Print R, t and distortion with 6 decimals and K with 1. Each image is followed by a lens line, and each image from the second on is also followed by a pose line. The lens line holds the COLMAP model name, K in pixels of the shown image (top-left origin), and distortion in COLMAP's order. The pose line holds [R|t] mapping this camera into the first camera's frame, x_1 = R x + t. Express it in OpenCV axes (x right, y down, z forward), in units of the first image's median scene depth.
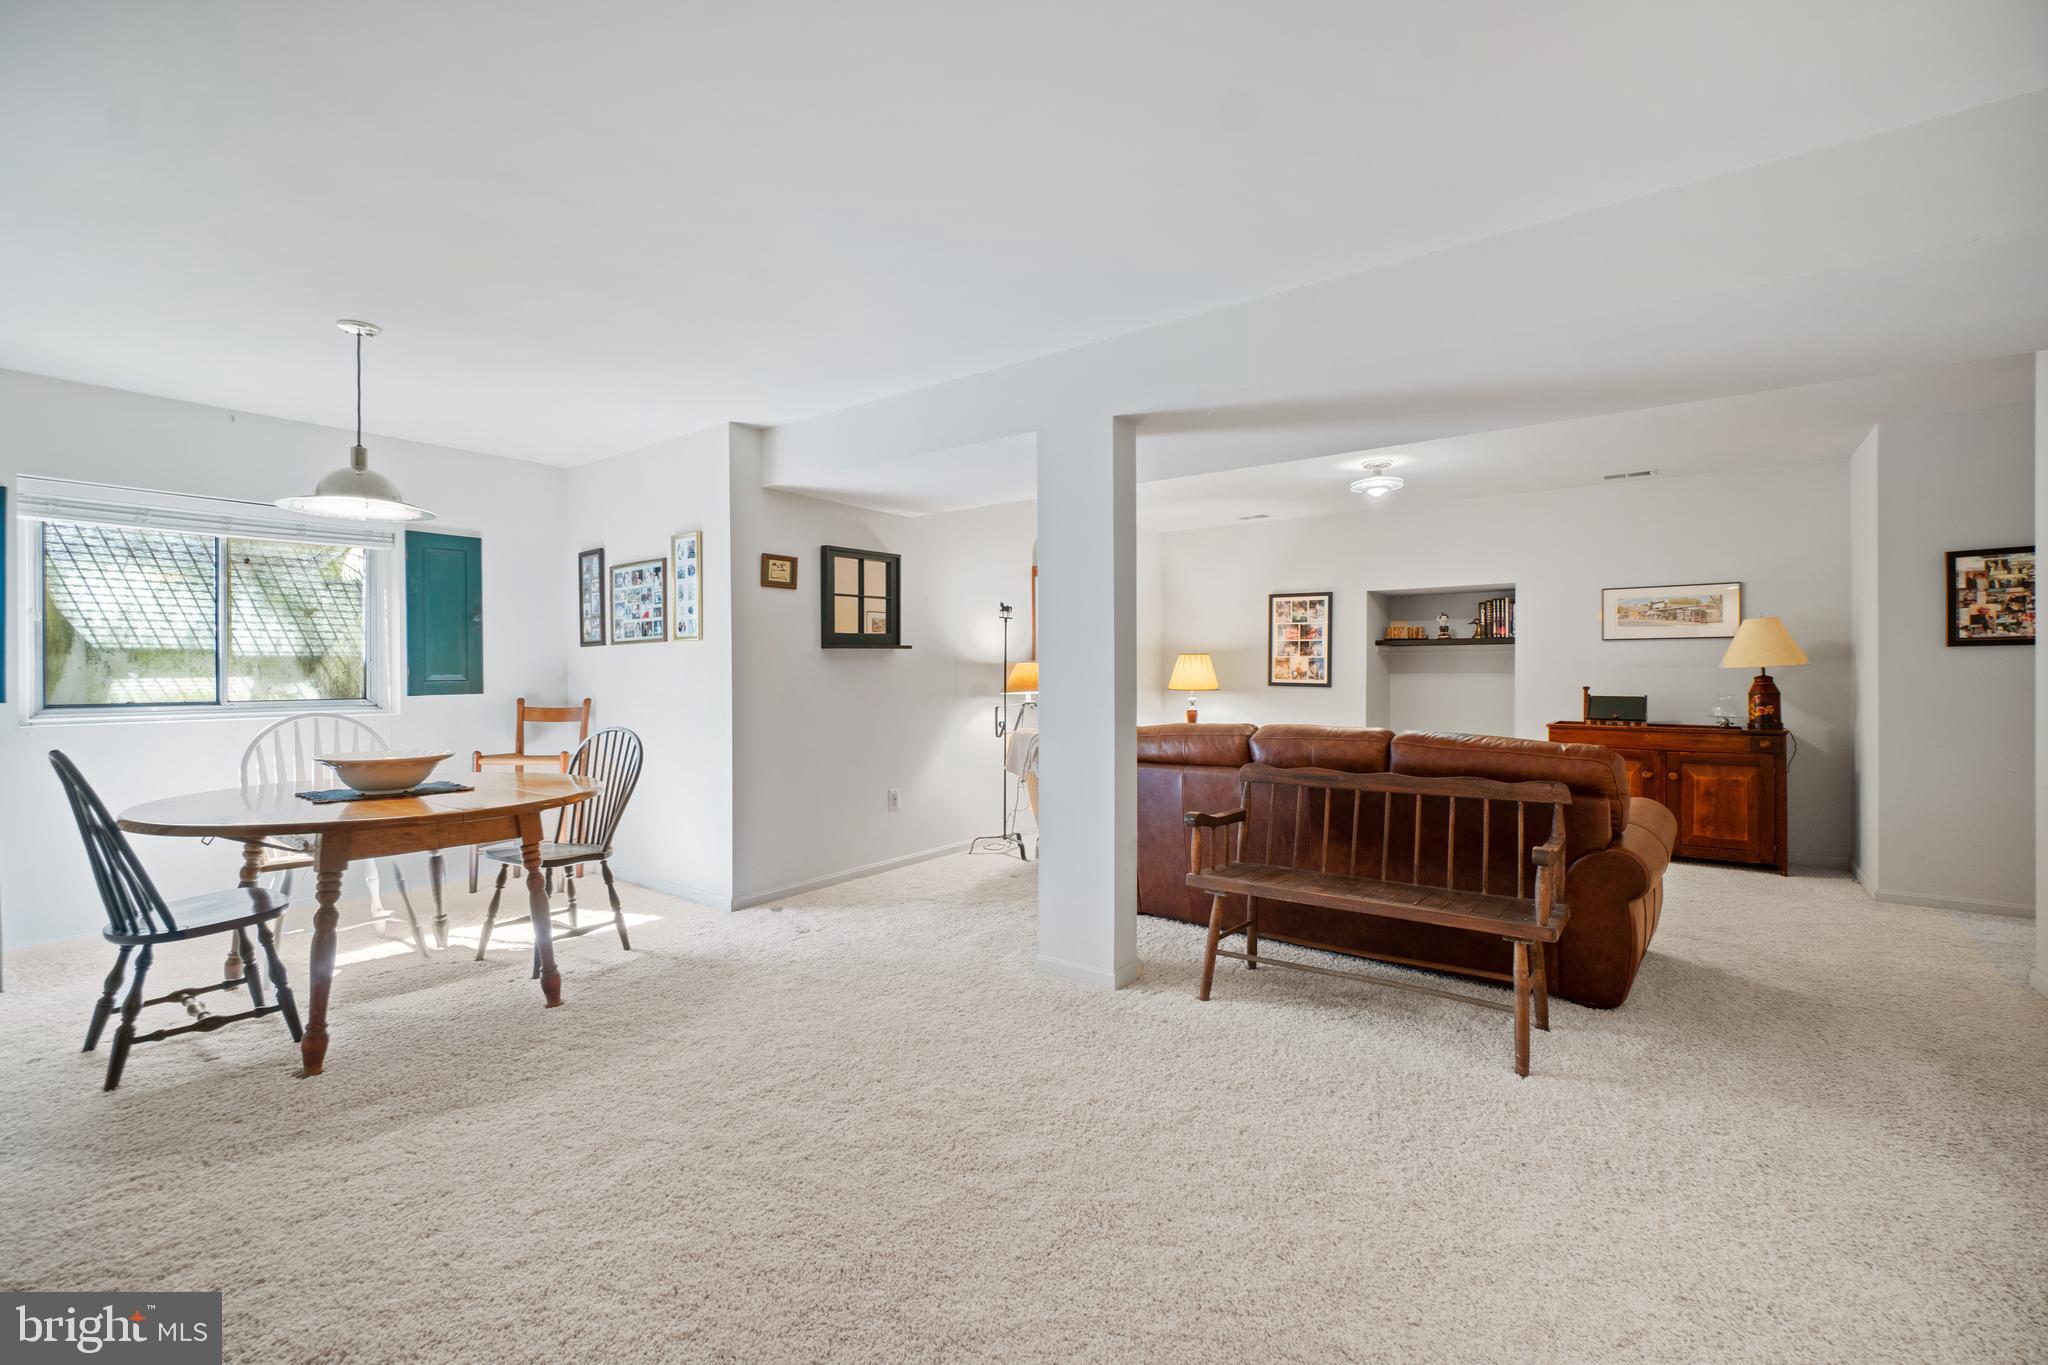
lens RADIAL K [[874.4, 0, 1014.8], [0, 874.4, 686.0], [0, 0, 1]] dist [-0.000353, 0.000002]
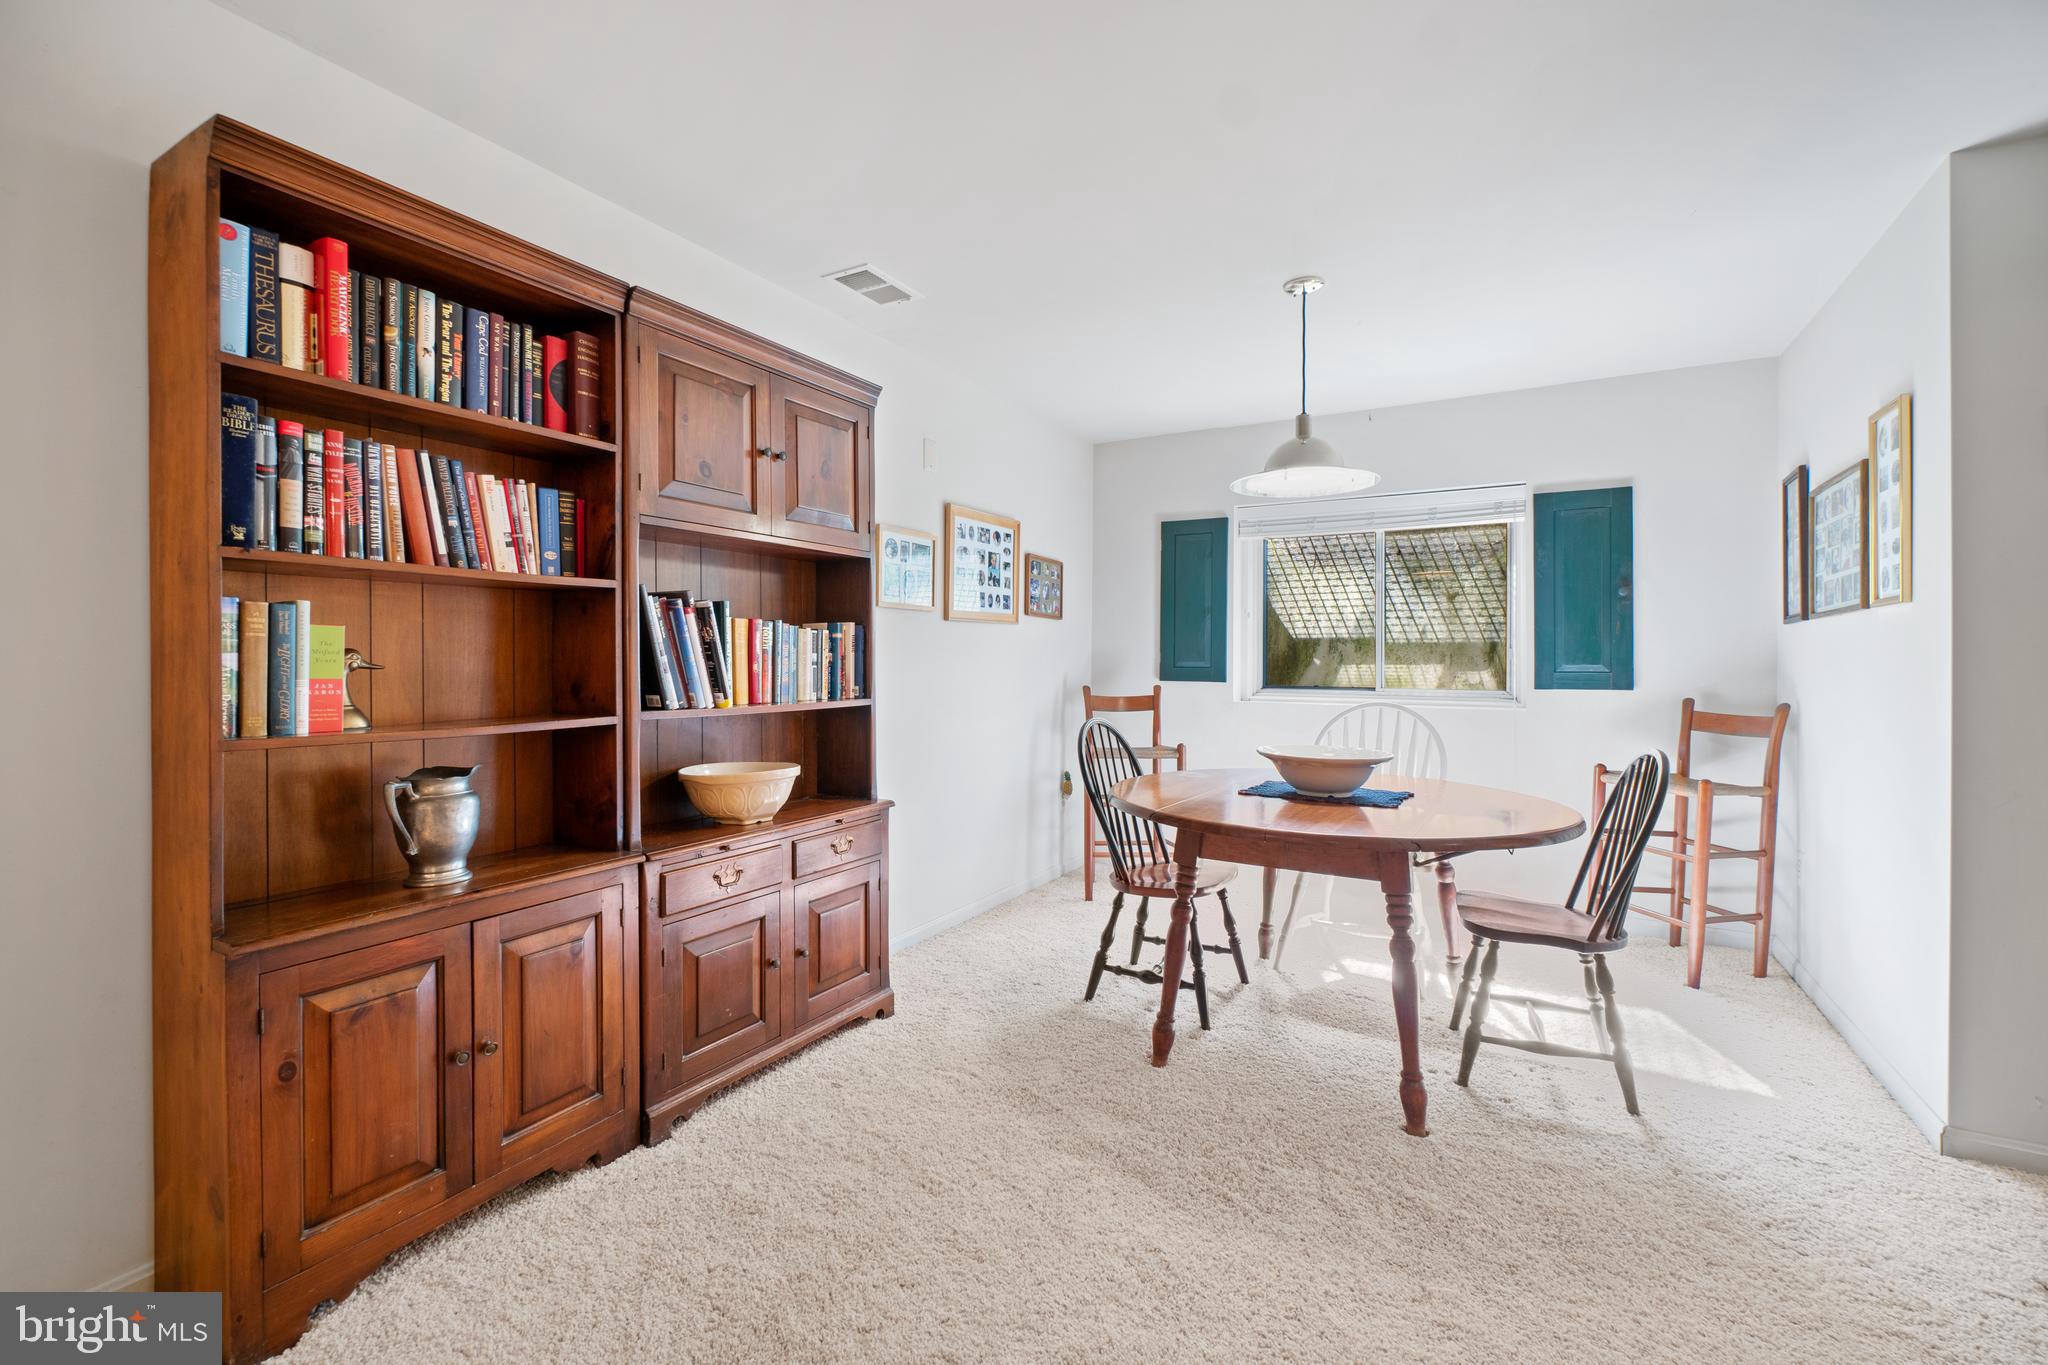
lens RADIAL K [[895.4, 0, 1059.2], [0, 895.4, 662.1], [0, 0, 1]] dist [-0.000567, 0.000062]
pose [[0.129564, 0.007178, -0.991545, 0.101031], [-0.025161, 0.999676, 0.003950, -0.006209], [0.991252, 0.024436, 0.129703, 0.410120]]
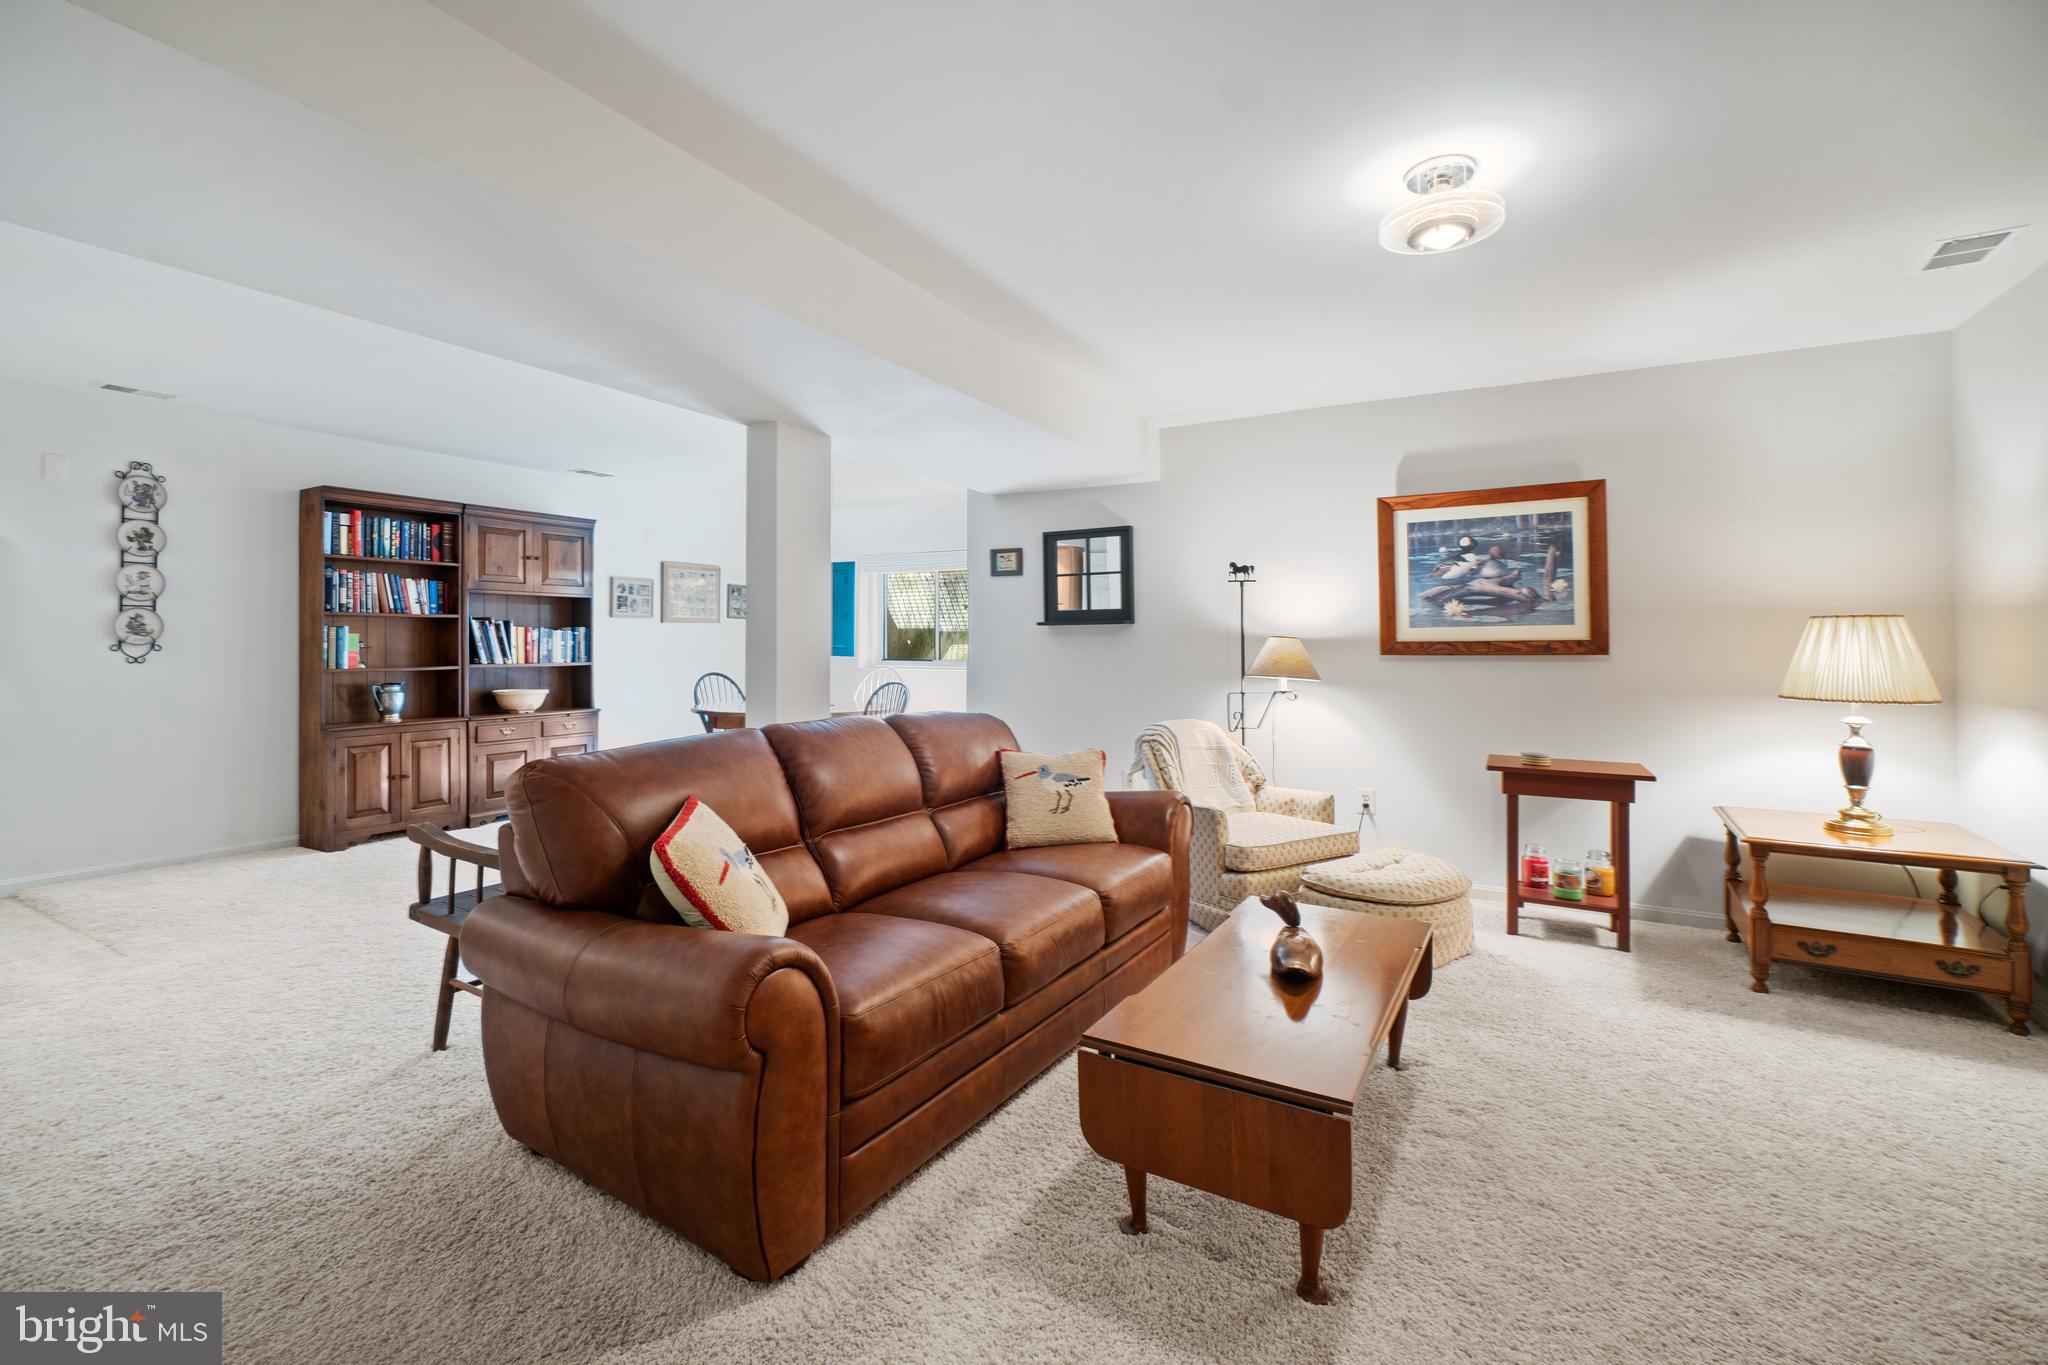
lens RADIAL K [[905.1, 0, 1024.8], [0, 905.1, 636.6], [0, 0, 1]] dist [0.000243, 0.000001]
pose [[0.100481, 0.000093, -0.994939, 0.964665], [-0.023995, 0.999709, -0.002330, -0.027686], [0.994650, 0.024108, 0.100454, 0.913602]]
